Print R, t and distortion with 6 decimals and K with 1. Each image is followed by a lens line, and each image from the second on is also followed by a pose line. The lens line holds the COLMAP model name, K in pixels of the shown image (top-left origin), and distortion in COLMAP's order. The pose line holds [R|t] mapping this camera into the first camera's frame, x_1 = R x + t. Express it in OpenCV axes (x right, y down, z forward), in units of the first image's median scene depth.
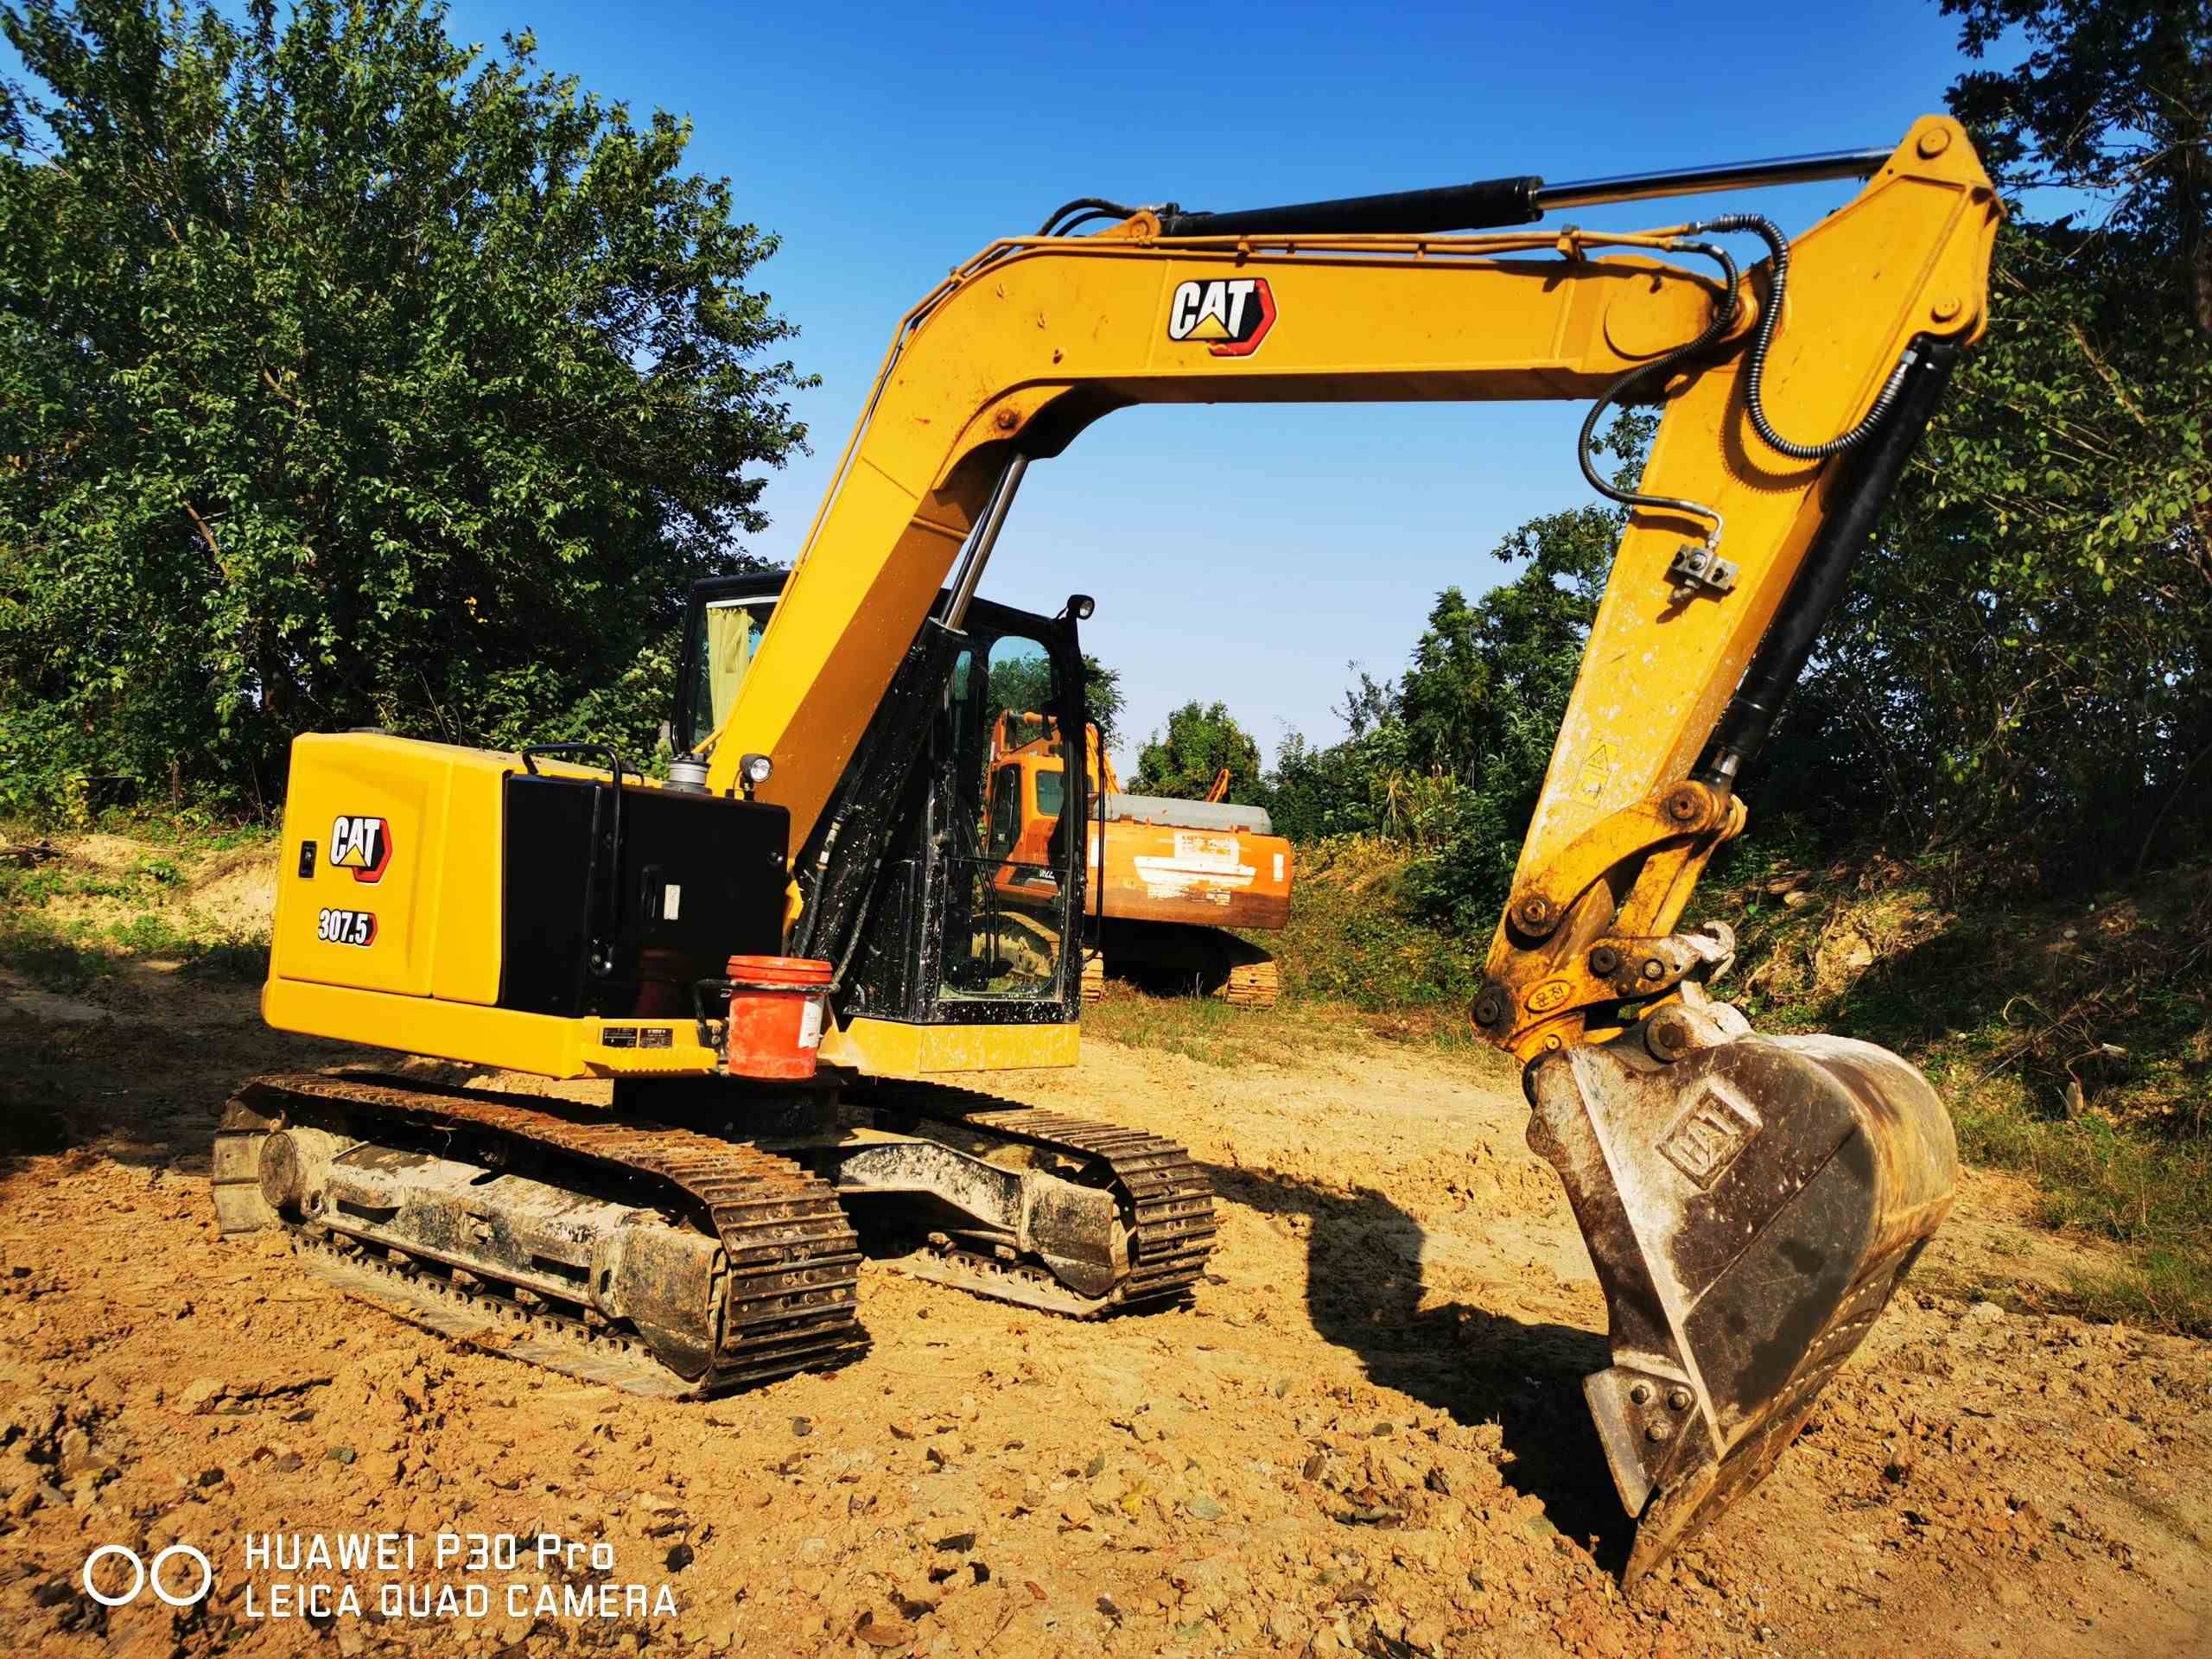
lens RADIAL K [[1777.0, 0, 1105.1], [0, 1777.0, 831.8], [0, 0, 1]] dist [0.003528, -0.005208]
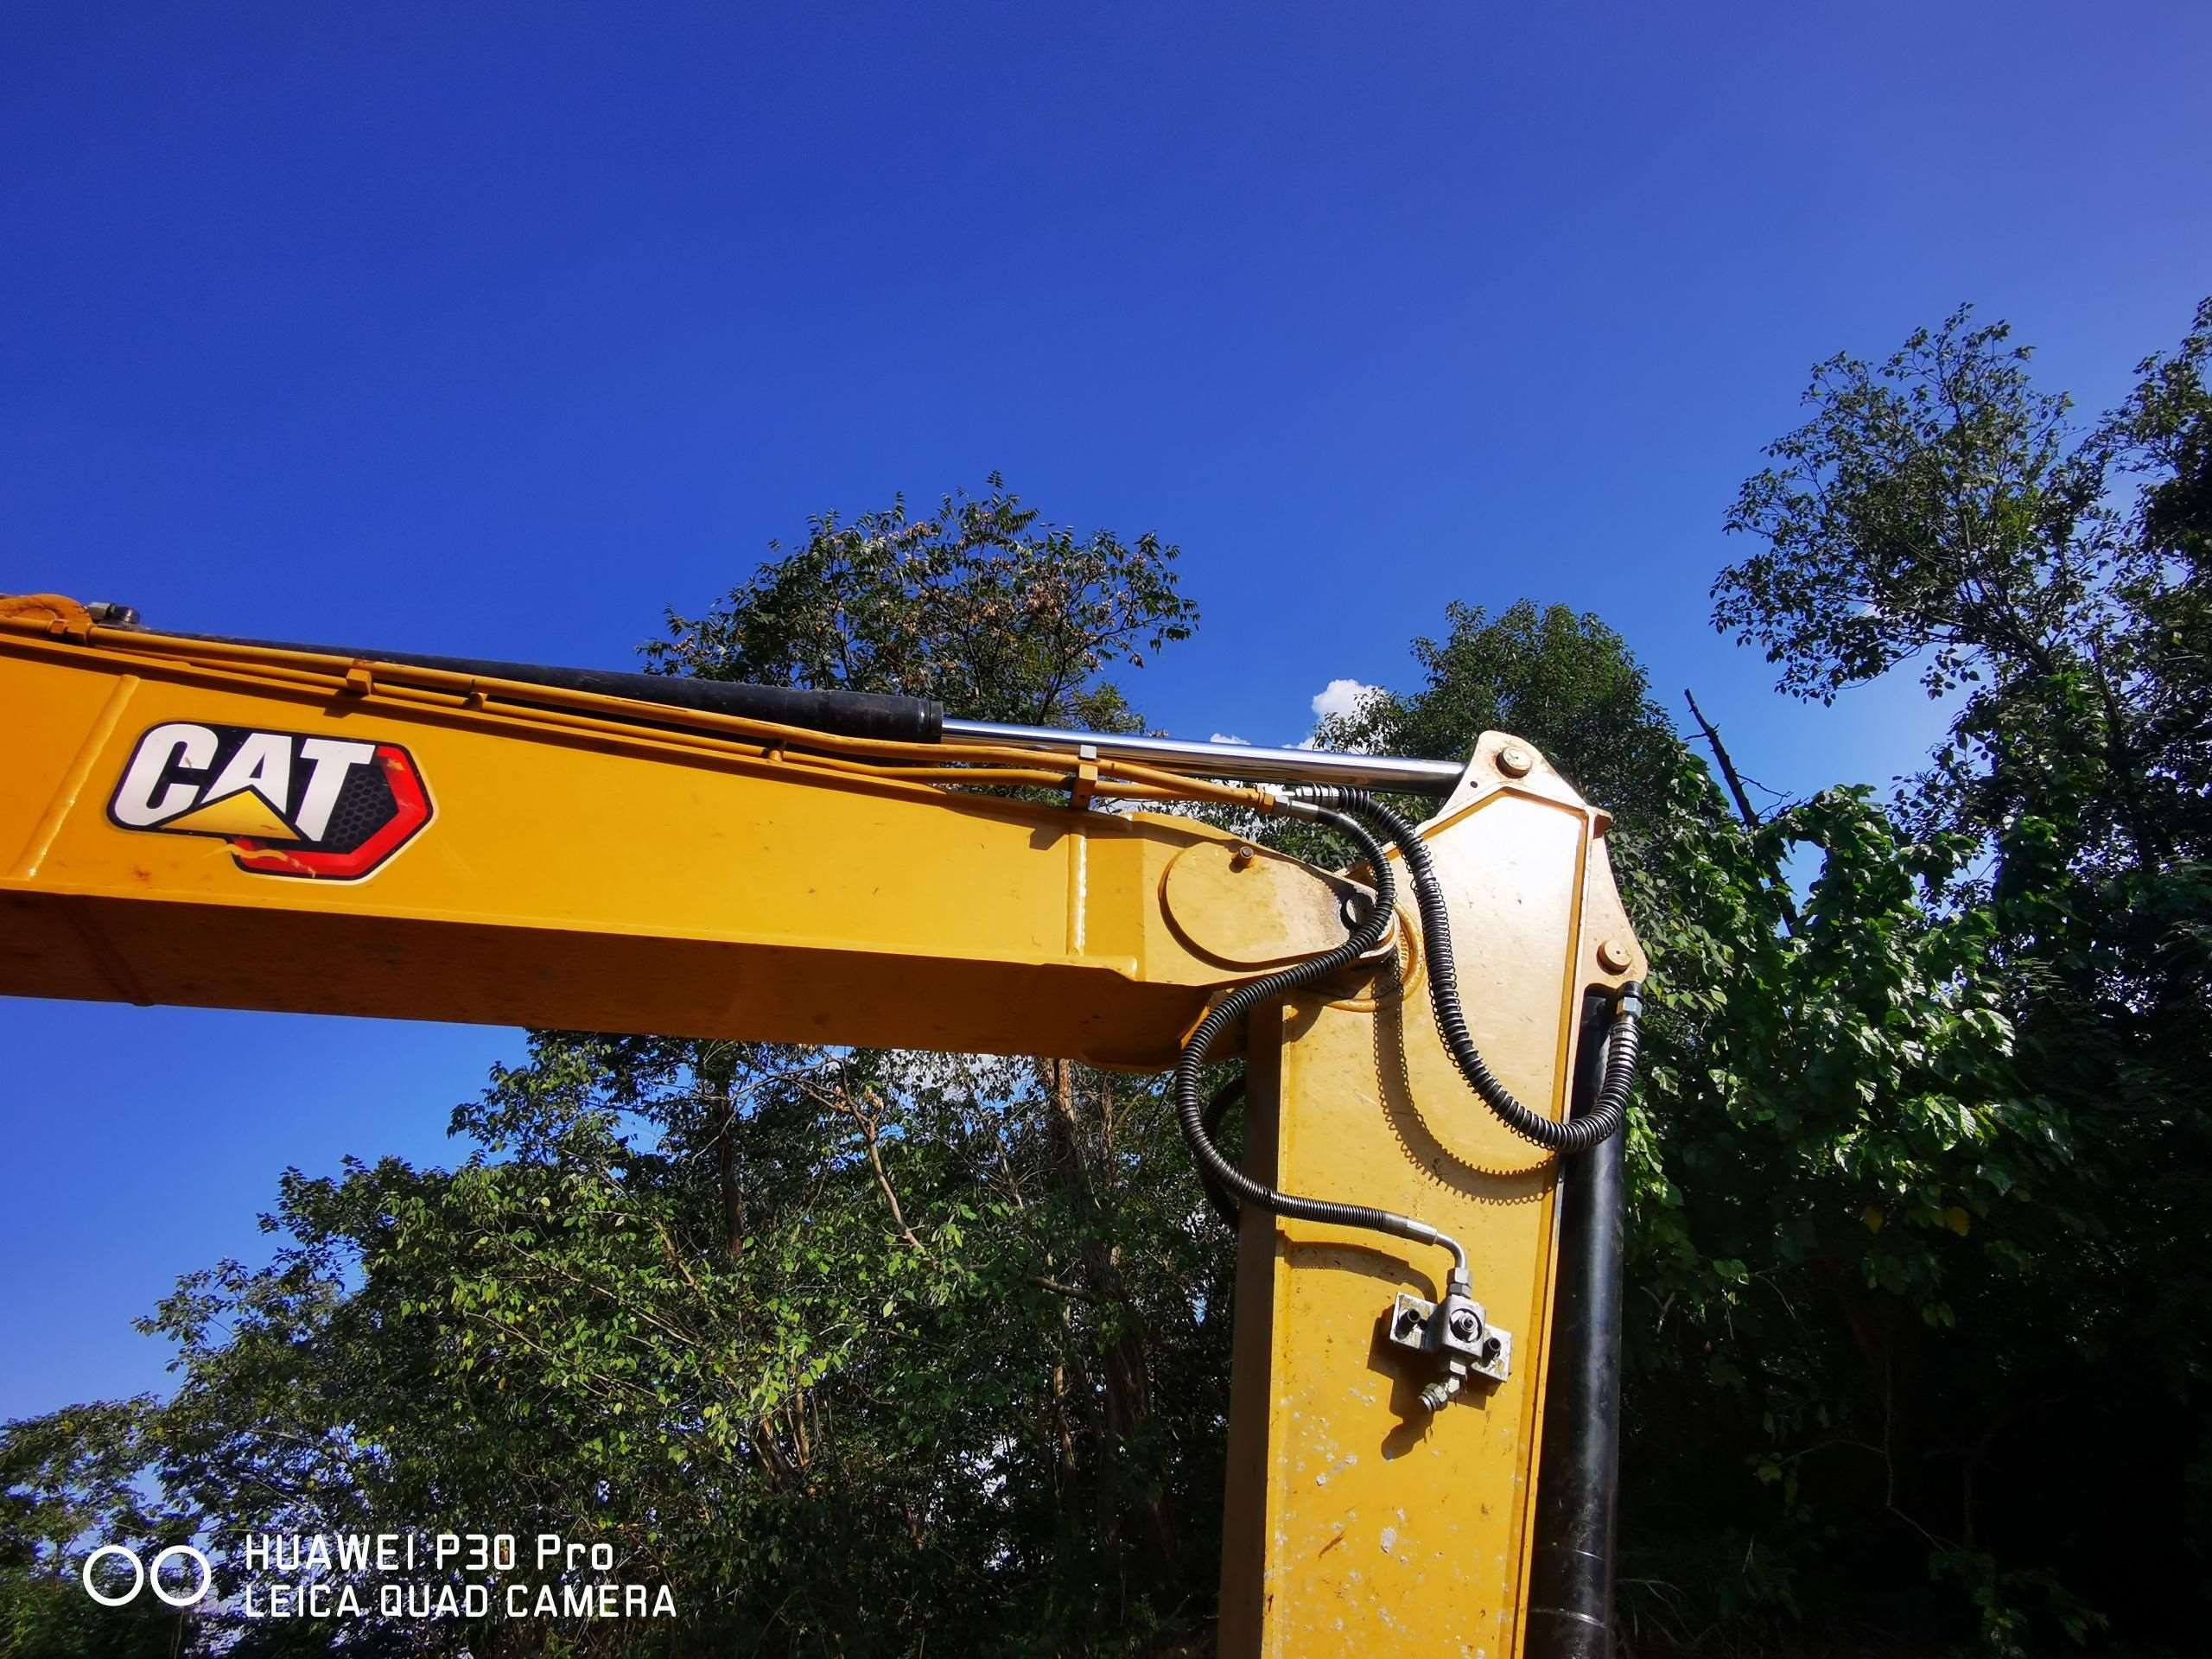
lens RADIAL K [[1426.4, 0, 1116.2], [0, 1426.4, 838.5], [0, 0, 1]] dist [-0.001700, 0.008230]
pose [[0.628507, 0.275649, 0.727321, -0.061964], [0.154831, 0.872043, -0.464293, -0.079910], [-0.762237, 0.404423, 0.505407, 0.662536]]
